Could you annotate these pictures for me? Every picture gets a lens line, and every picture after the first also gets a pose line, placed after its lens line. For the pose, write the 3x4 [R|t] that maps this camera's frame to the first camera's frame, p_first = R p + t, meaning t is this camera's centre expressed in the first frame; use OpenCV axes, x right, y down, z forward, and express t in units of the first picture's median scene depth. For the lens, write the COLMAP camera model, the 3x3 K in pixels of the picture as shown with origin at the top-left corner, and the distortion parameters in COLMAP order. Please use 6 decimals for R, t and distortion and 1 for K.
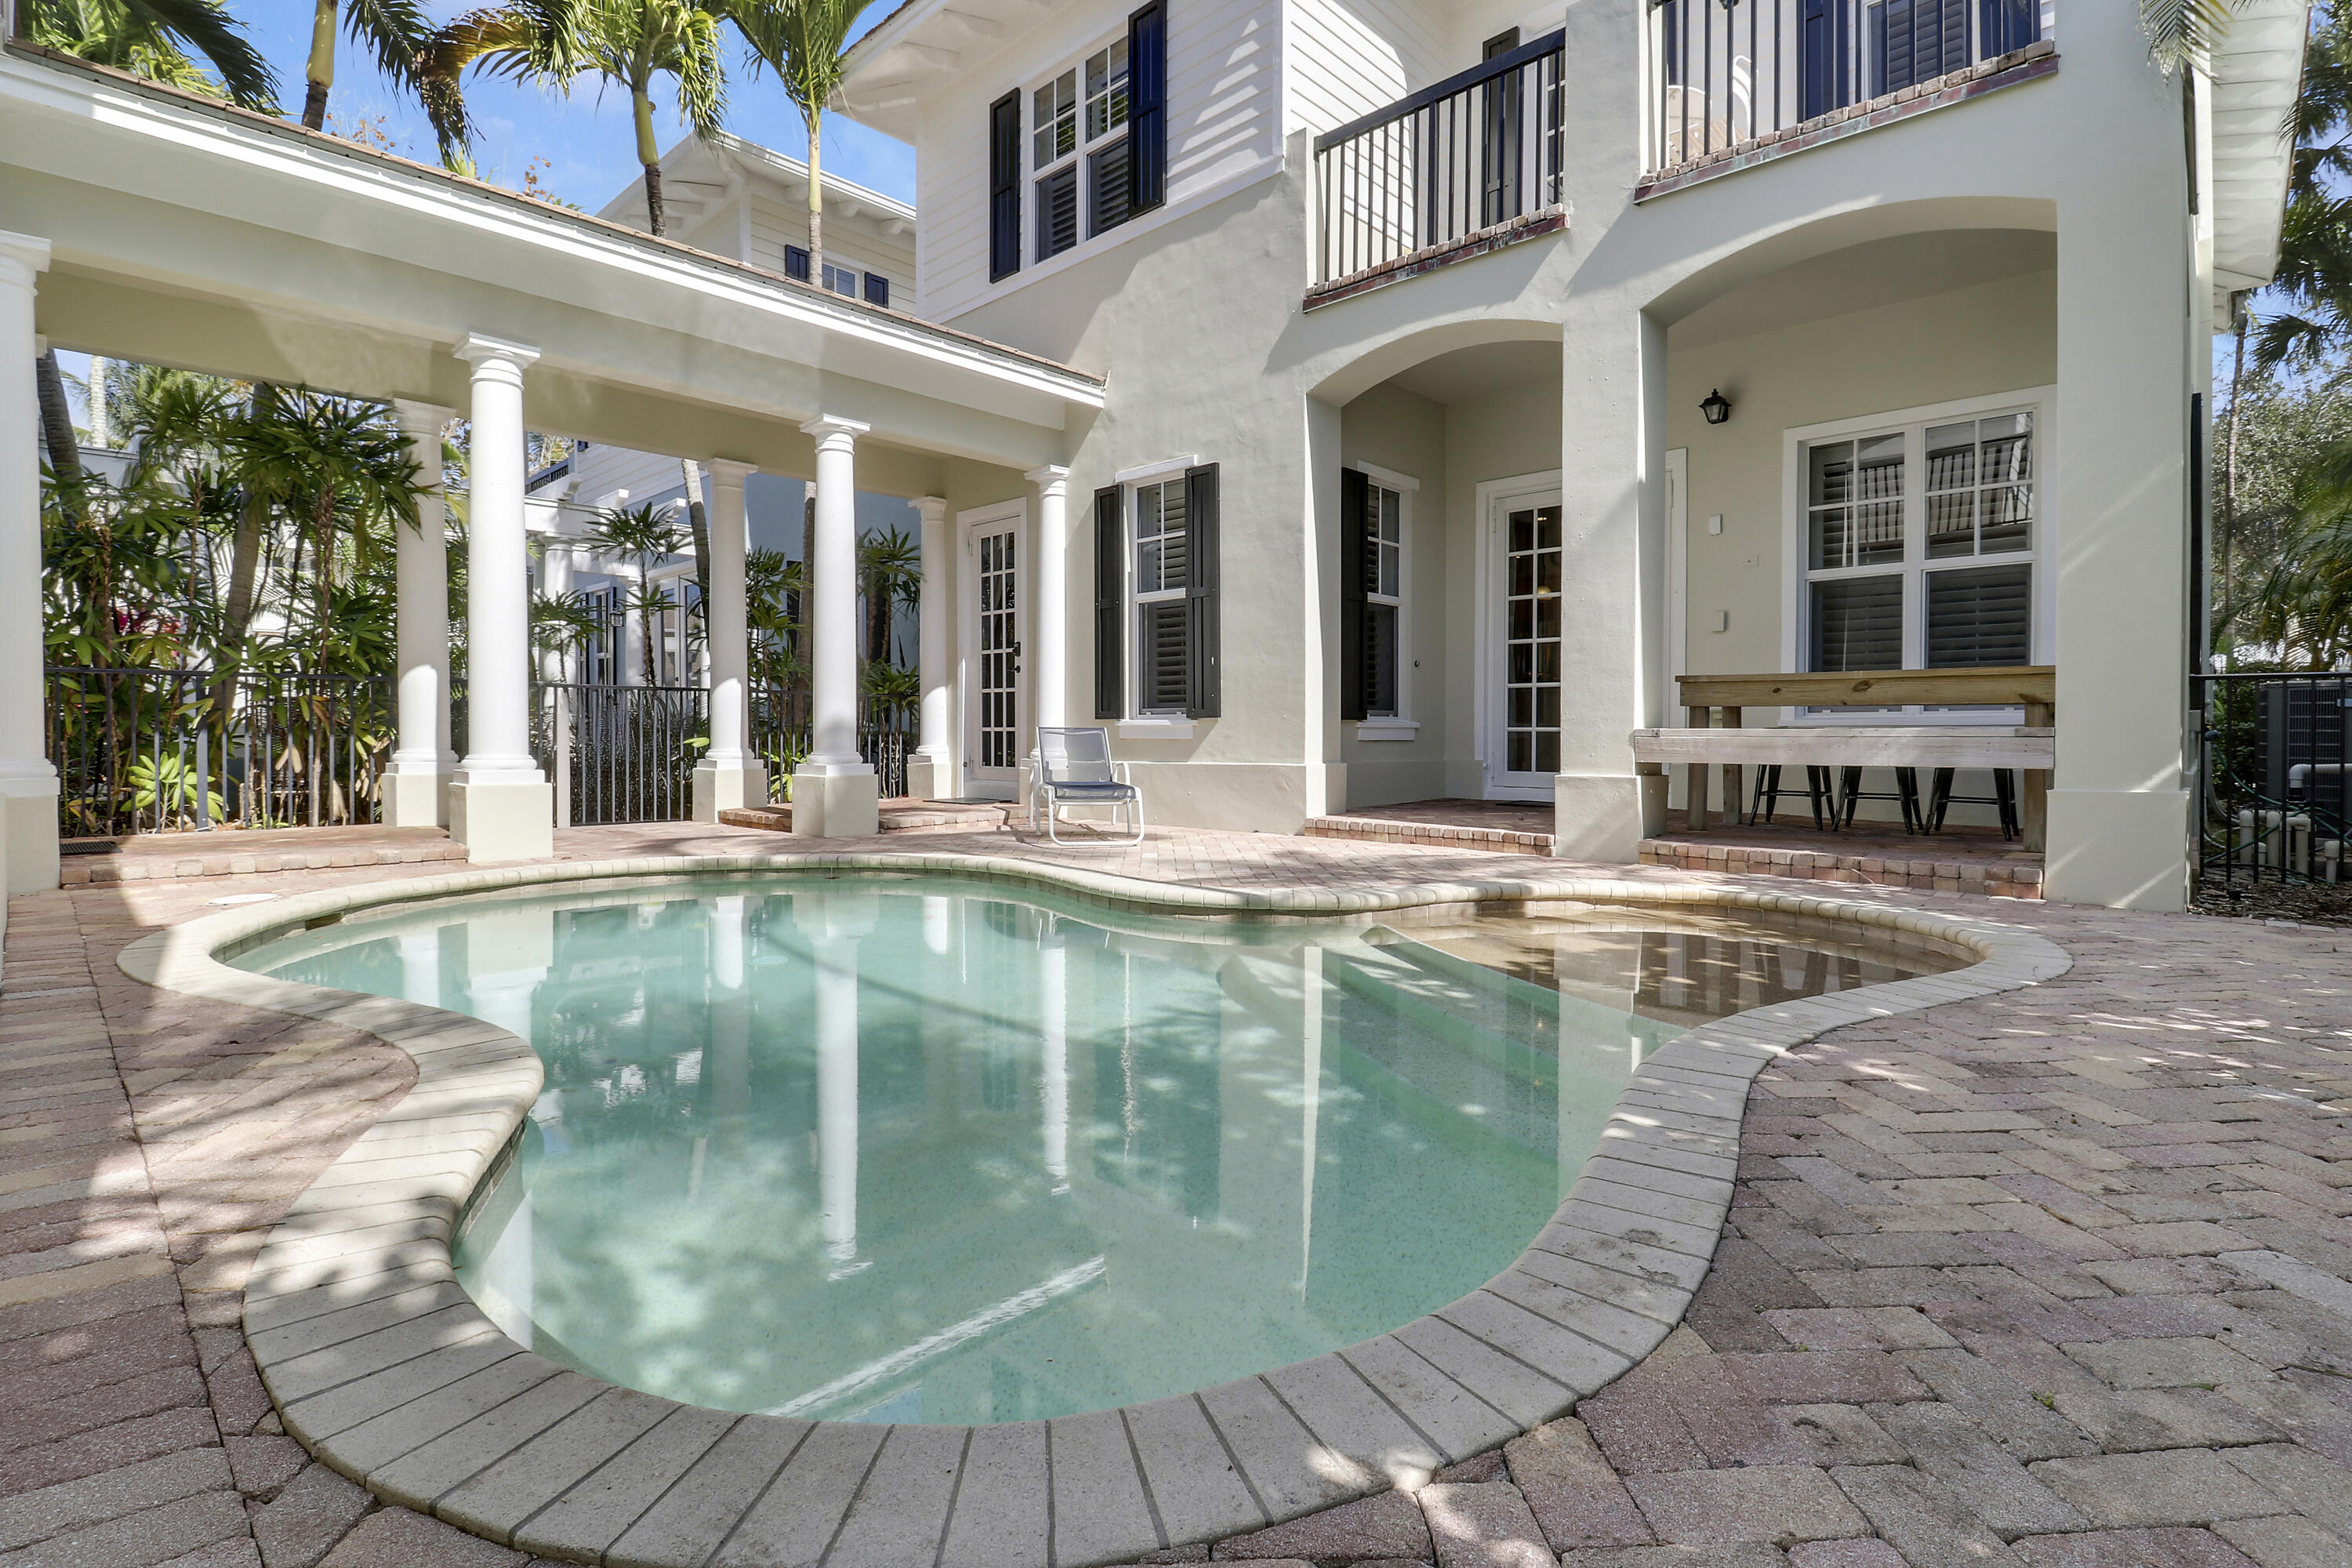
lens RADIAL K [[1084.2, 0, 1181.5], [0, 1084.2, 739.3], [0, 0, 1]] dist [-0.029274, -0.000102]
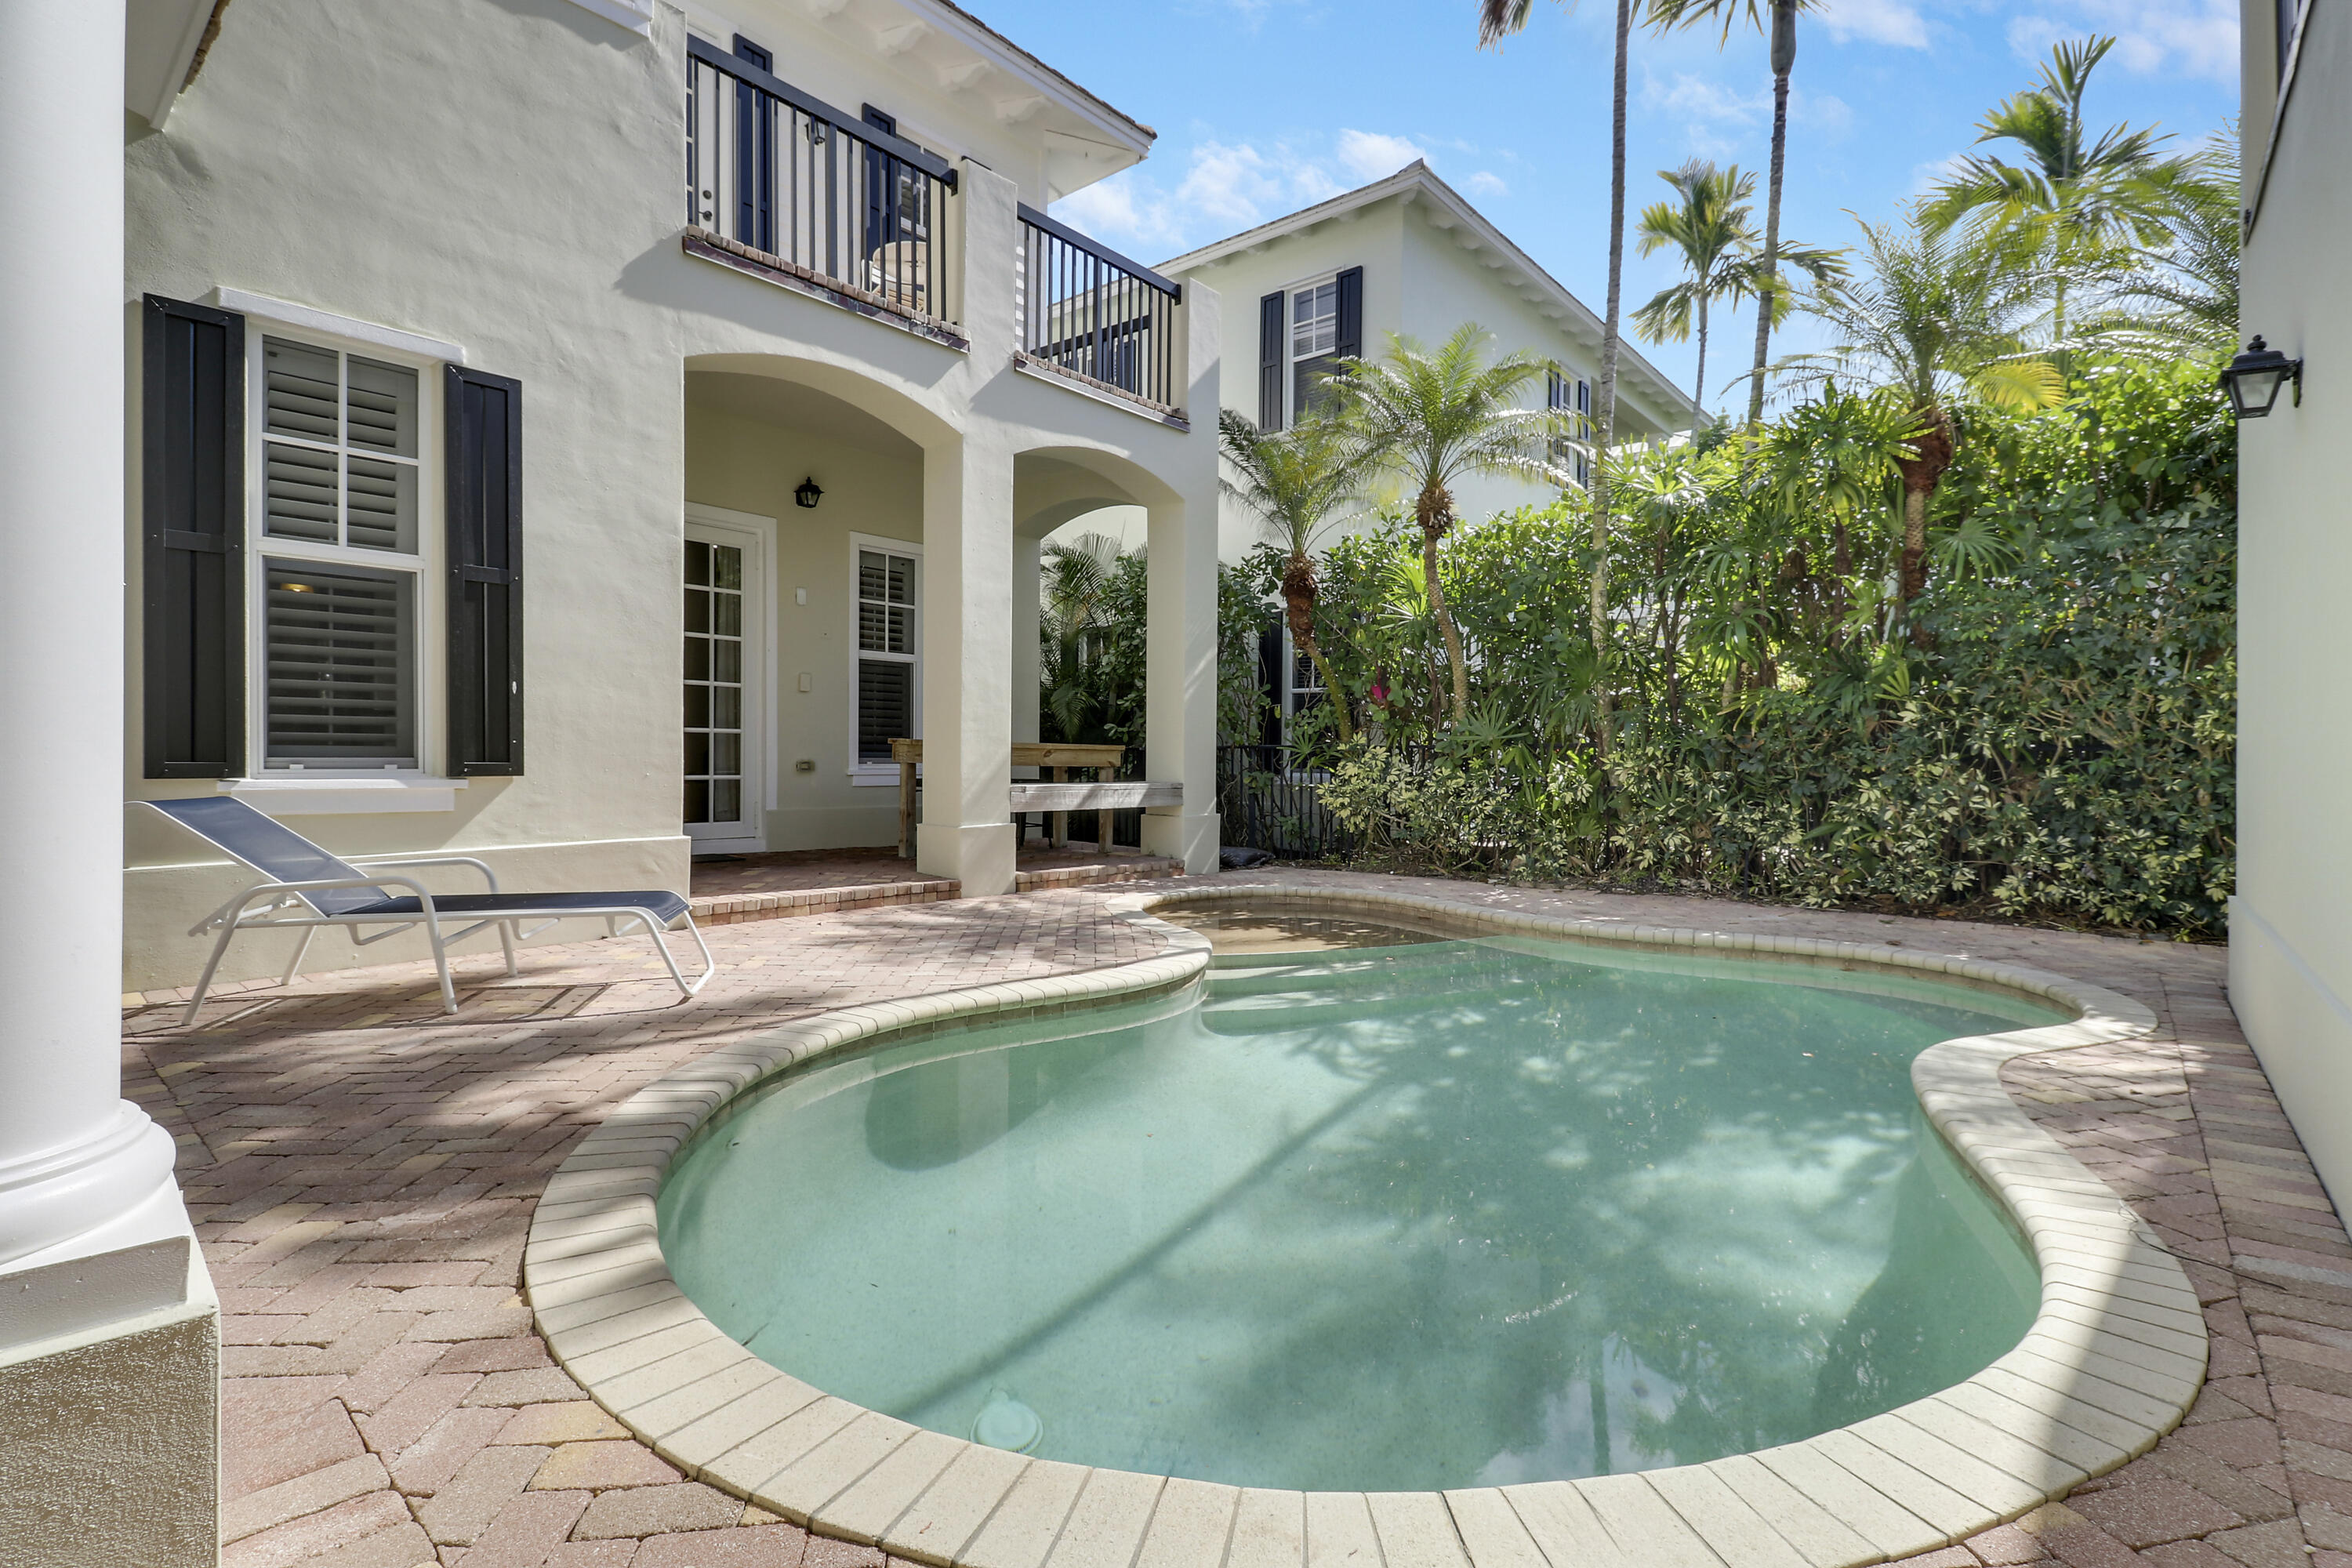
lens RADIAL K [[1084.2, 0, 1174.9], [0, 1084.2, 775.2], [0, 0, 1]] dist [-0.029274, -0.000102]
pose [[-0.064214, -0.017373, 0.997785, -0.701982], [0.000762, 0.999847, 0.017458, -0.034796], [-0.997936, 0.001881, -0.064191, 0.725983]]
